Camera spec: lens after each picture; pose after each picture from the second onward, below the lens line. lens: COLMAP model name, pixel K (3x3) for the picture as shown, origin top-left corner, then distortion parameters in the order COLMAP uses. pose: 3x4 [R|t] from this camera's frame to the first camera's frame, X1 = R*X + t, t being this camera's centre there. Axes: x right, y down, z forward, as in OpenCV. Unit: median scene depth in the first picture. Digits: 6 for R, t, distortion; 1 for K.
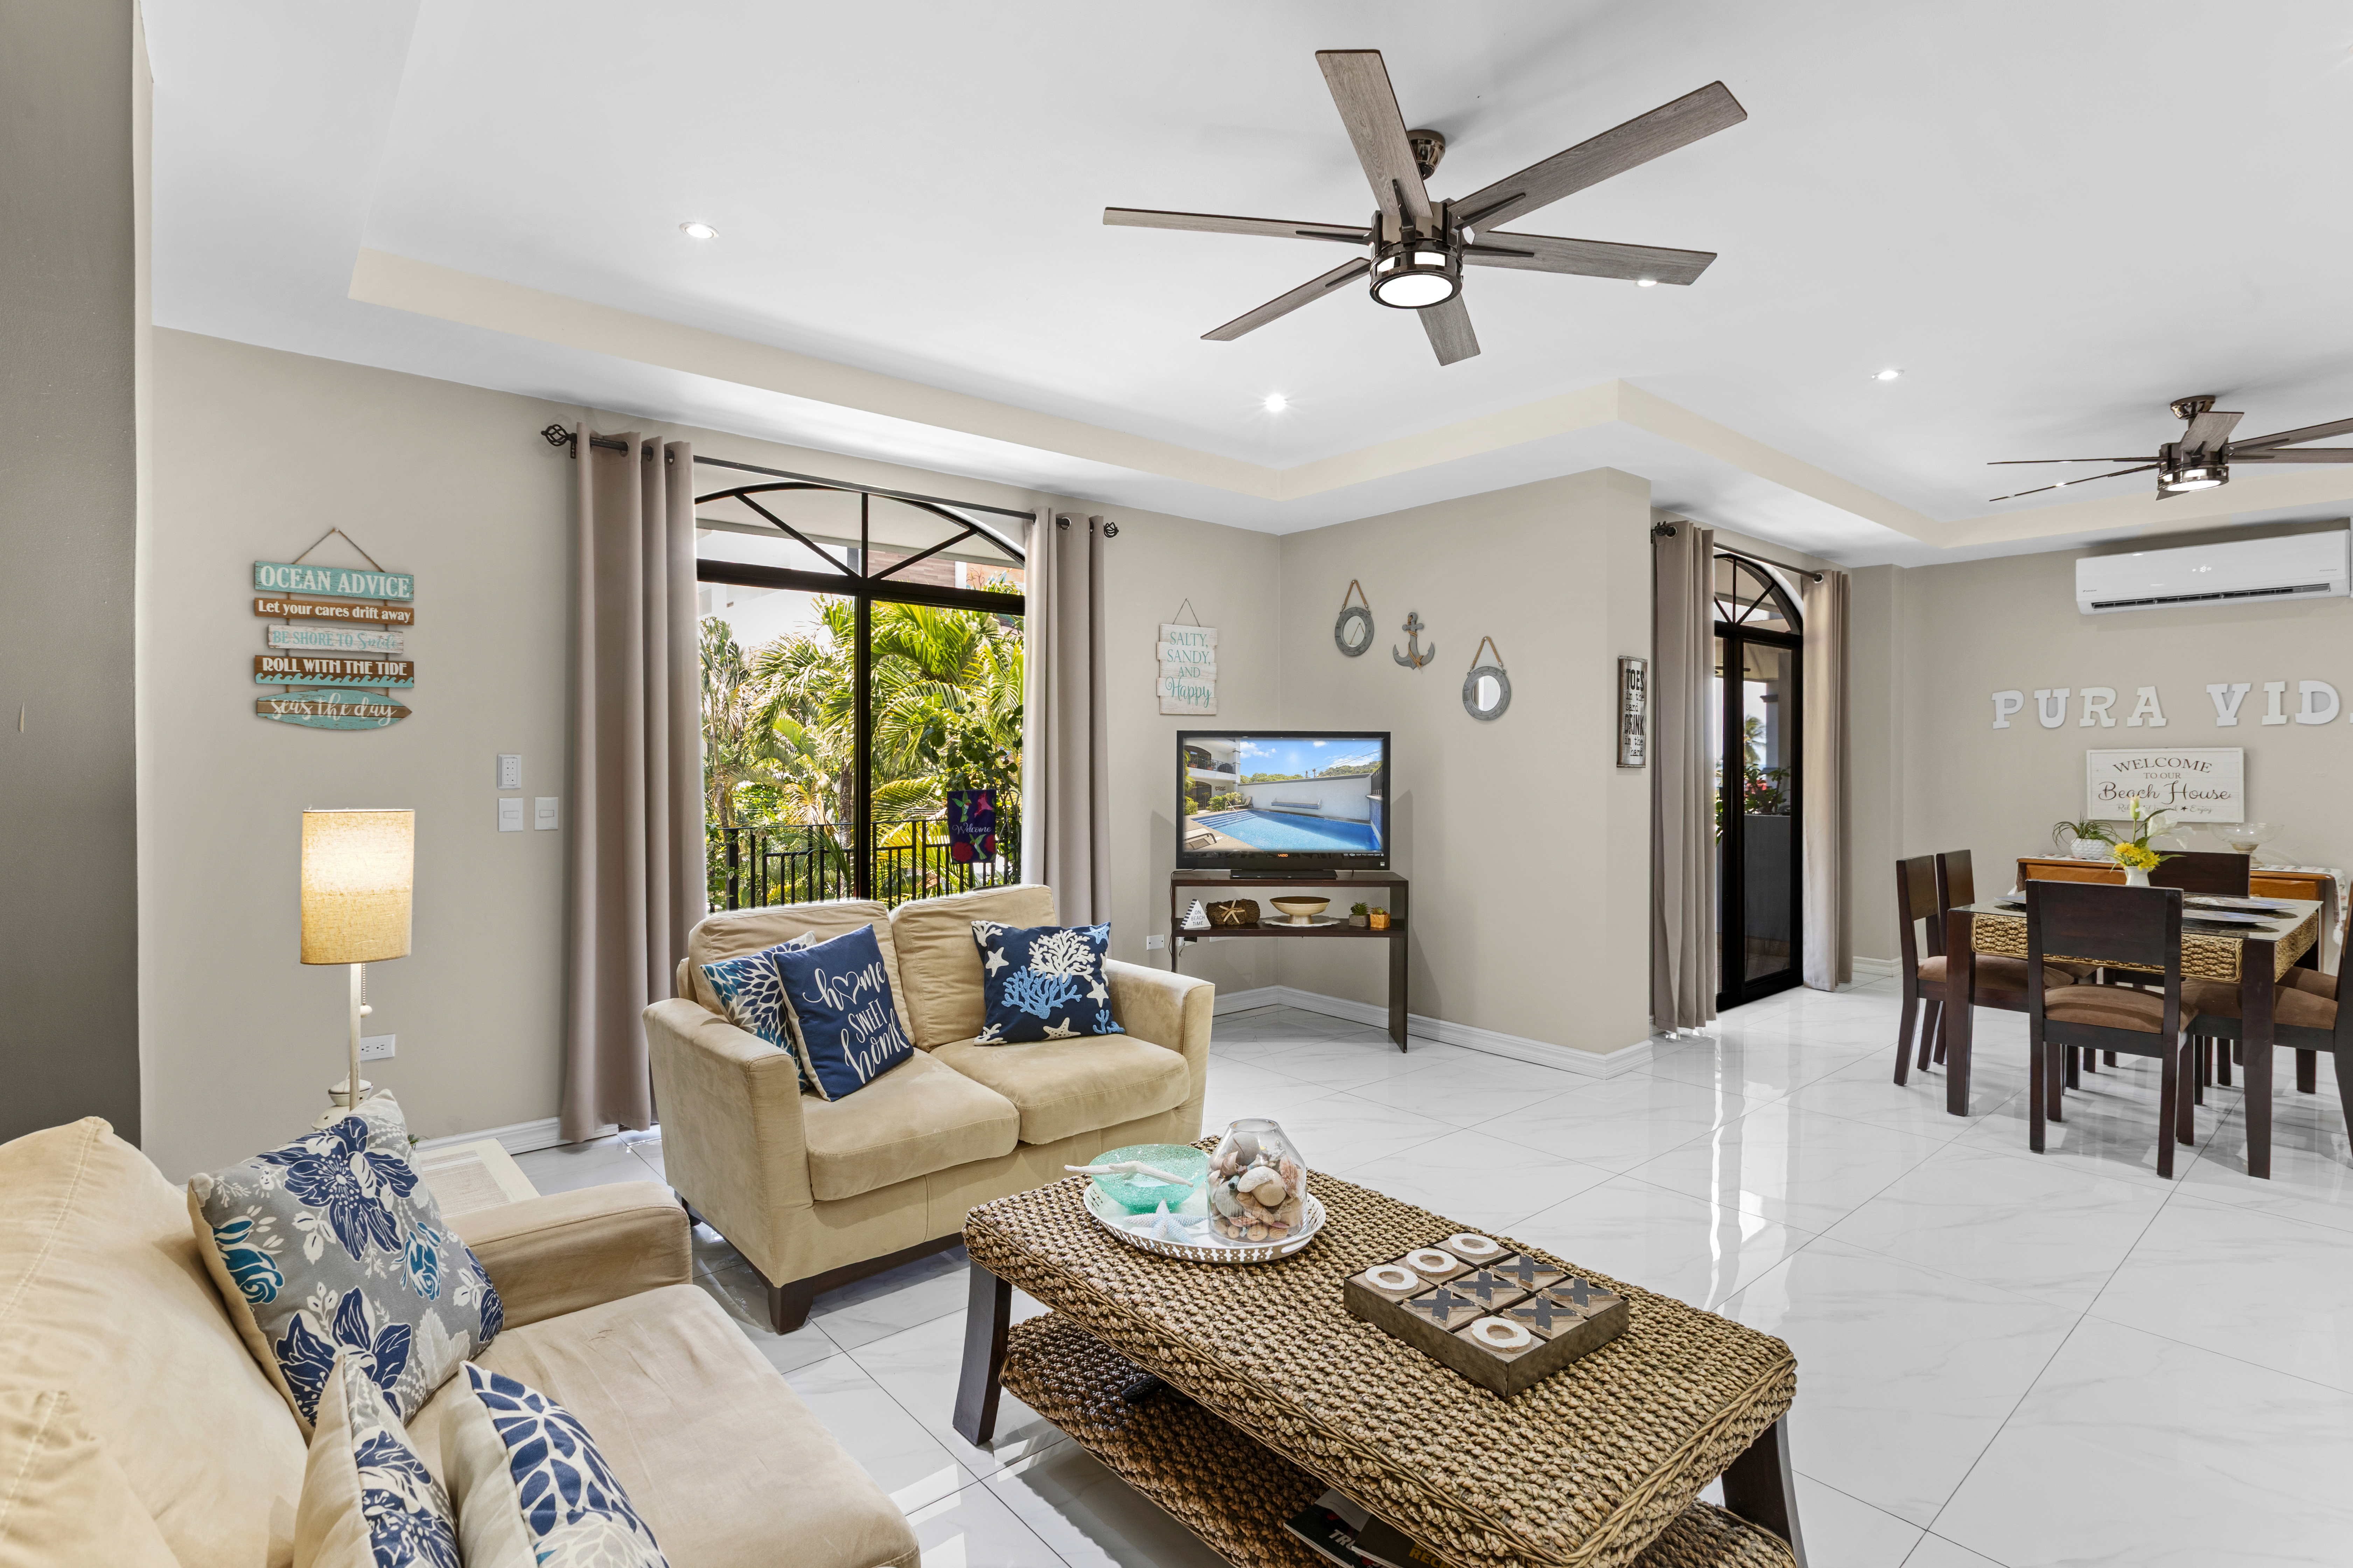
lens RADIAL K [[1112.1, 0, 1140.4], [0, 1112.1, 767.7], [0, 0, 1]] dist [-0.000592, -0.000074]
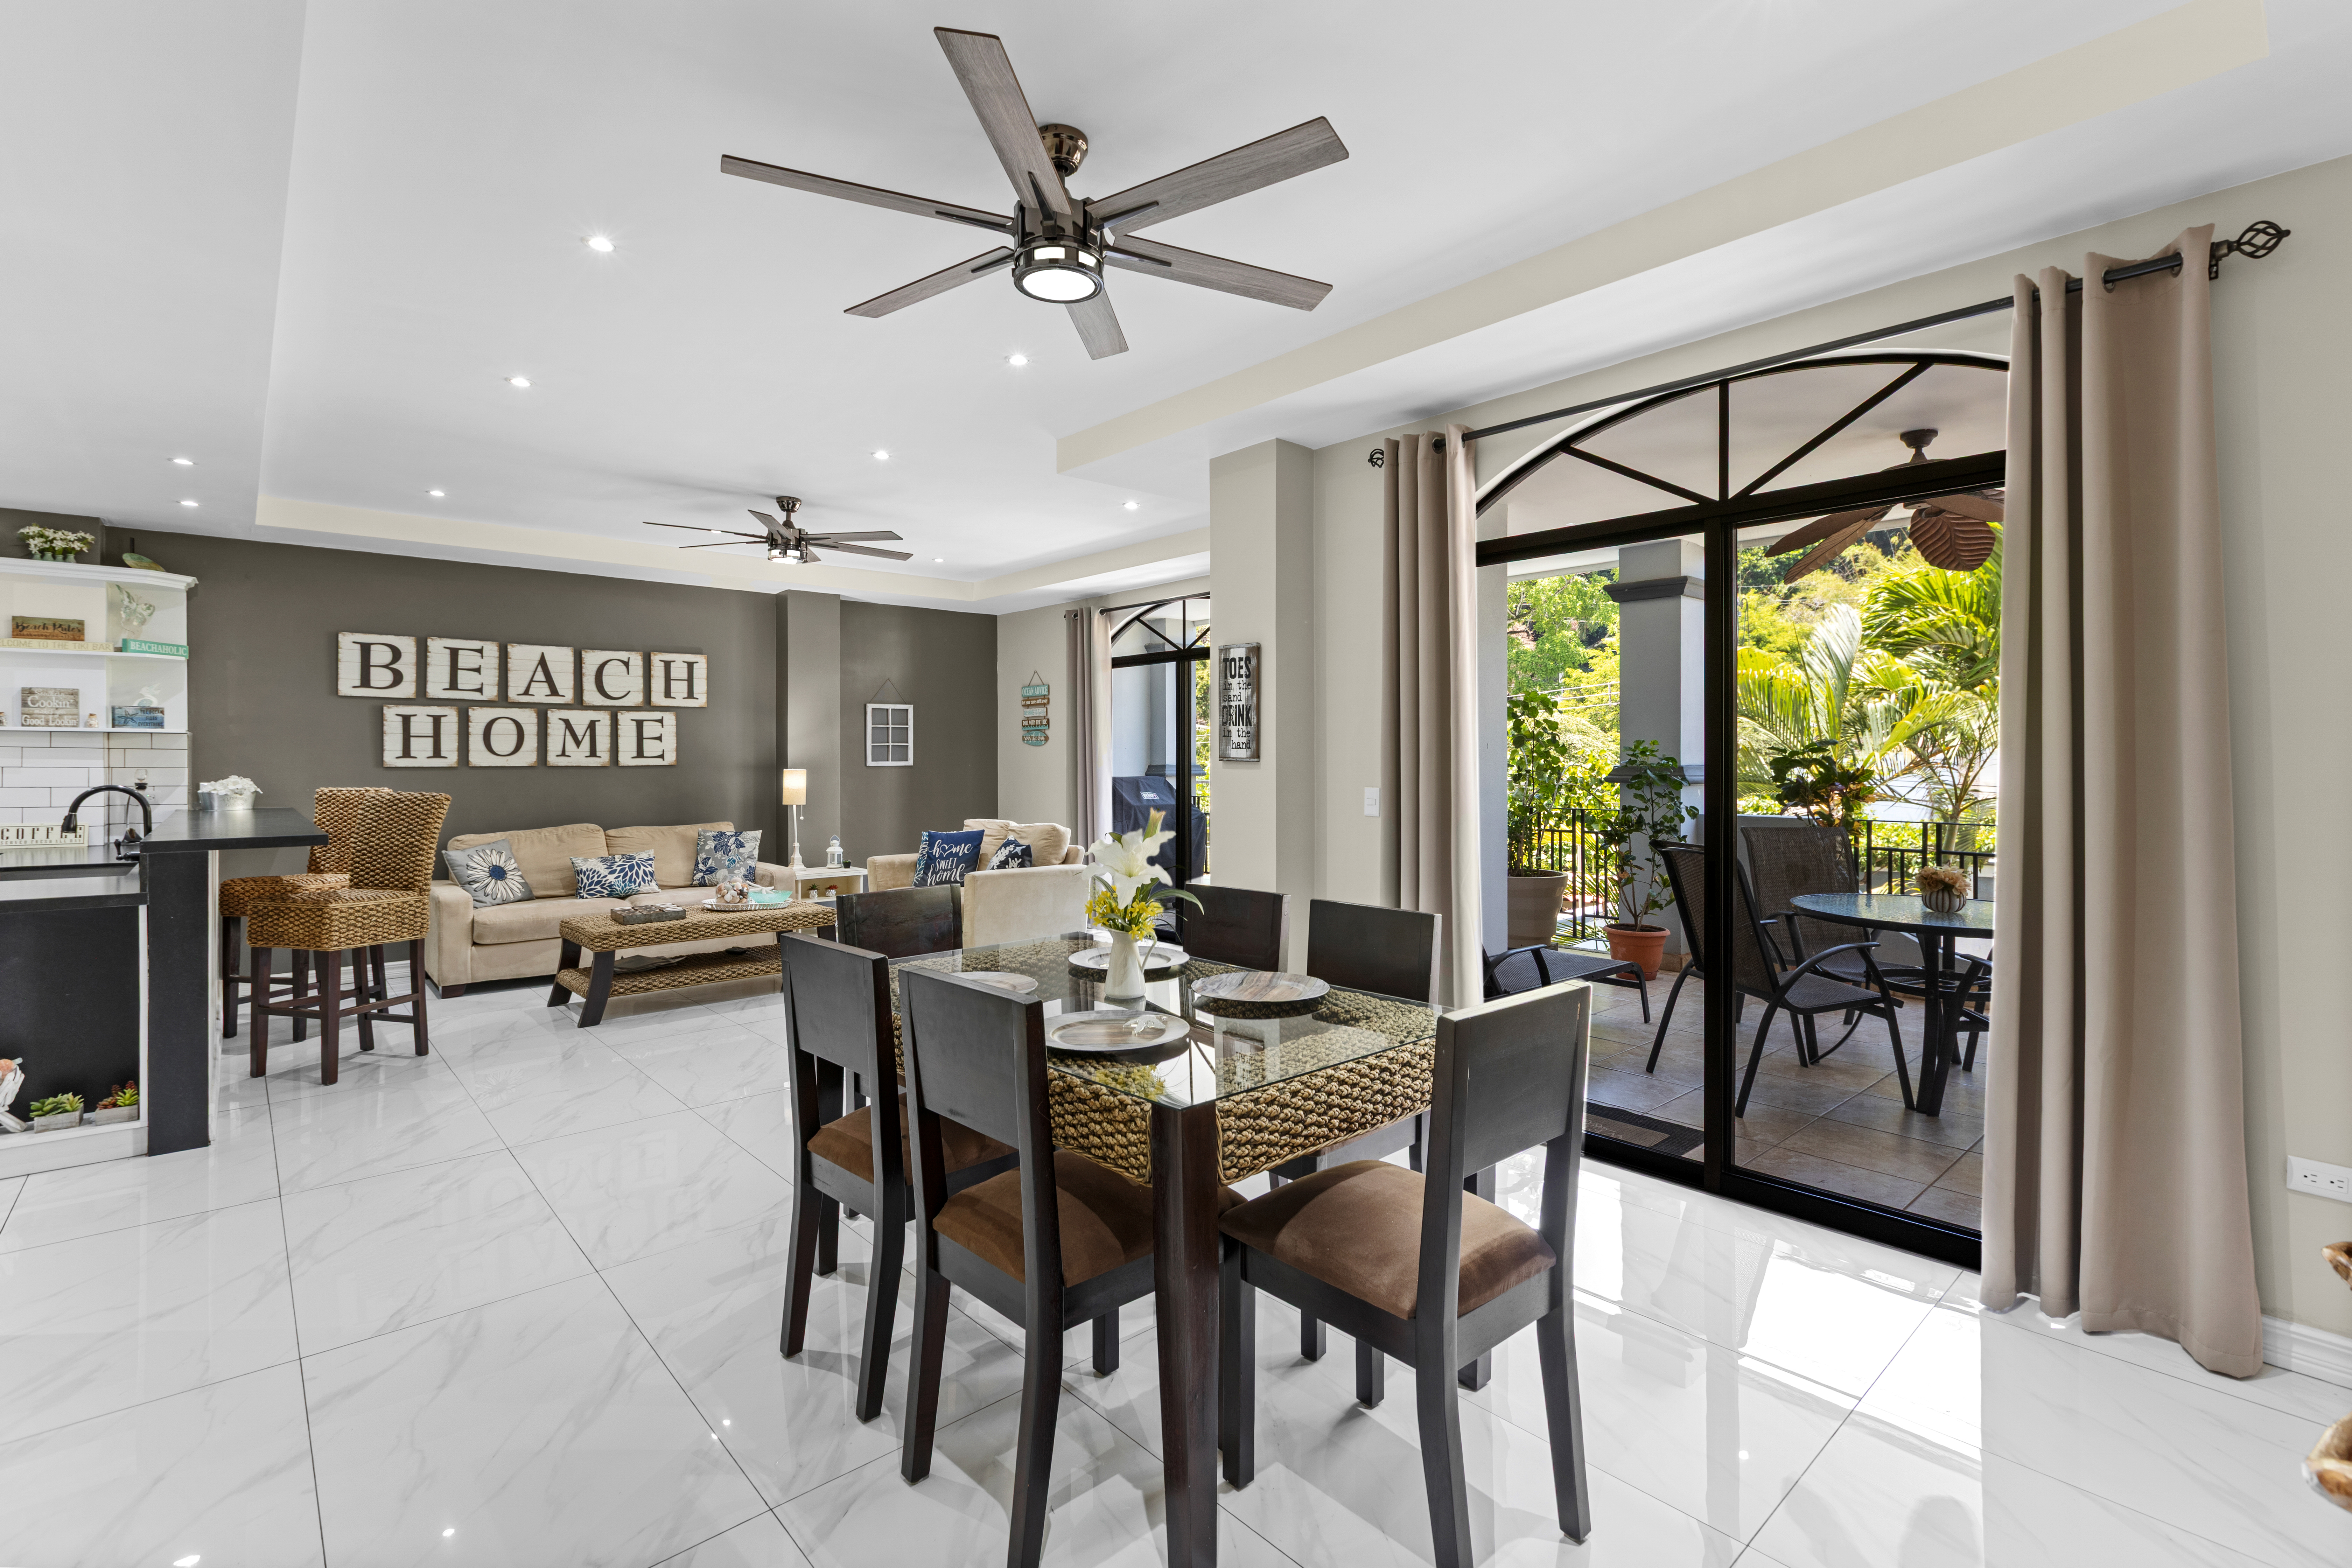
lens RADIAL K [[1060.8, 0, 1179.2], [0, 1060.8, 760.0], [0, 0, 1]] dist [0.002988, -0.000425]
pose [[0.039992, 0.005604, -0.999184, 1.417632], [0.002862, 0.999980, 0.005723, -0.010519], [0.999196, -0.003089, 0.039975, 0.950724]]
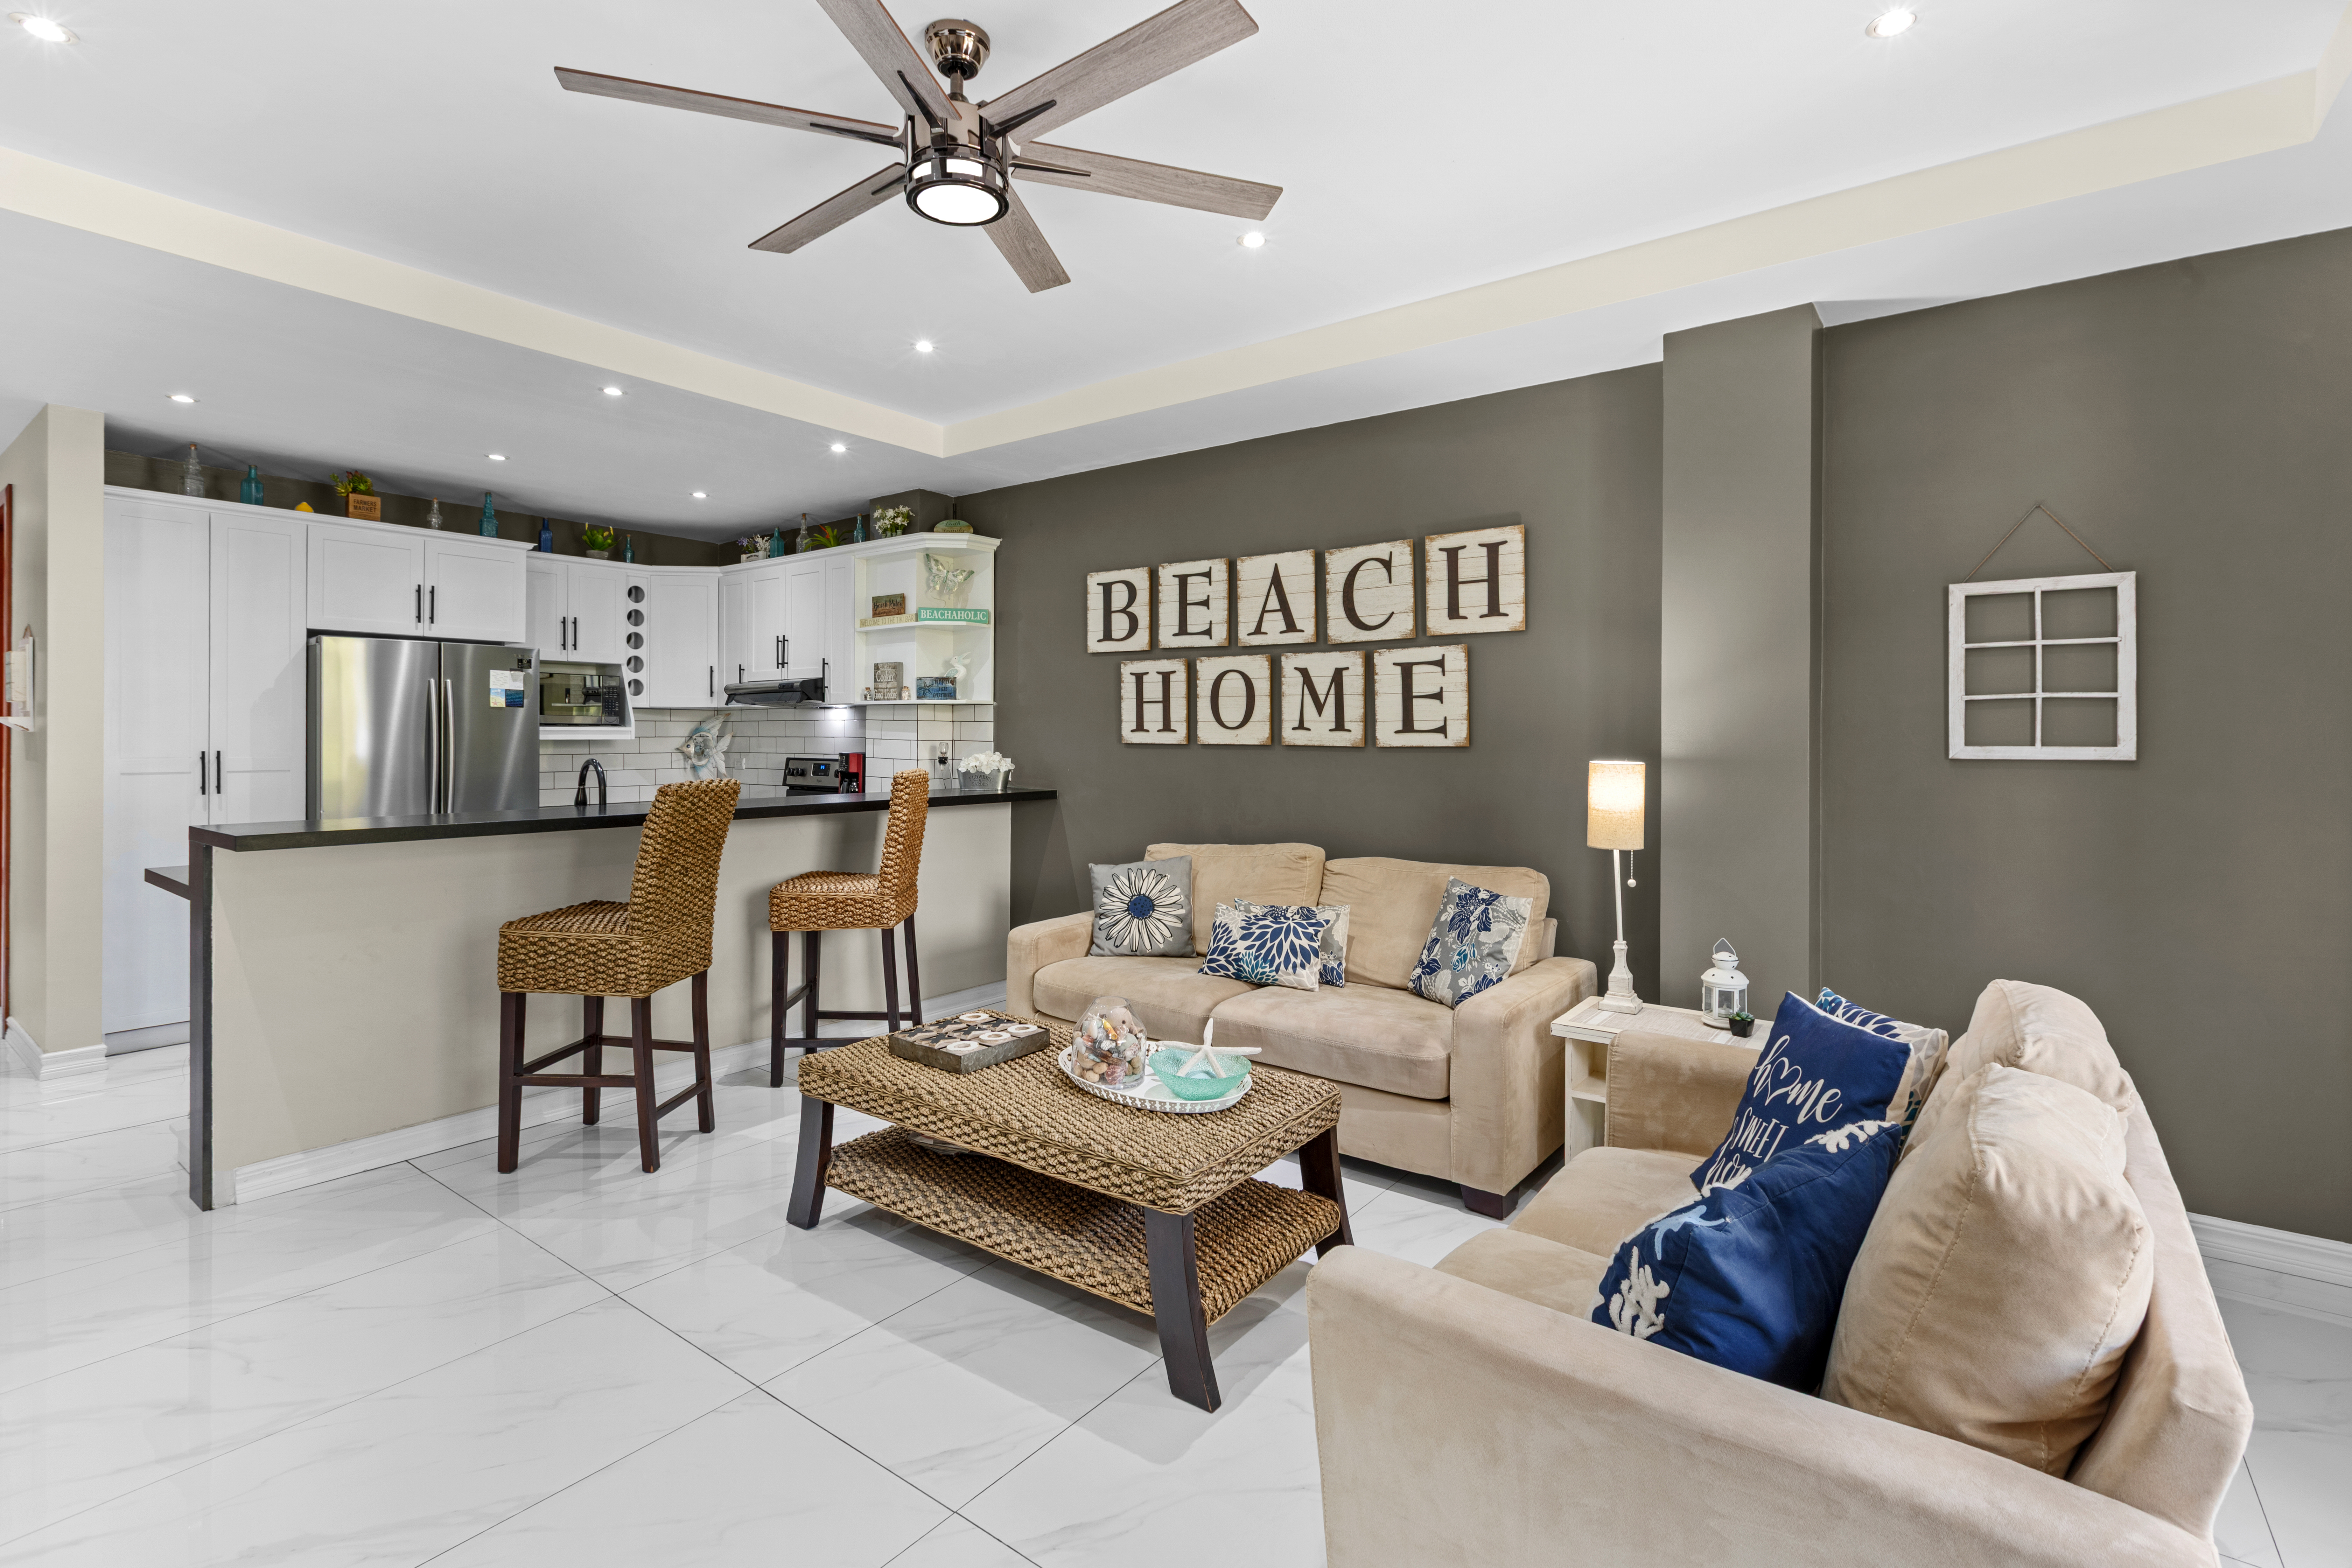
lens RADIAL K [[1079.0, 0, 1174.9], [0, 1079.0, 738.1], [0, 0, 1]] dist [-0.000739, 0.000742]
pose [[-0.972399, 0.001906, -0.233318, 0.155393], [0.000593, 0.999984, 0.005700, -0.007563], [0.233325, 0.005404, -0.972384, 1.025257]]
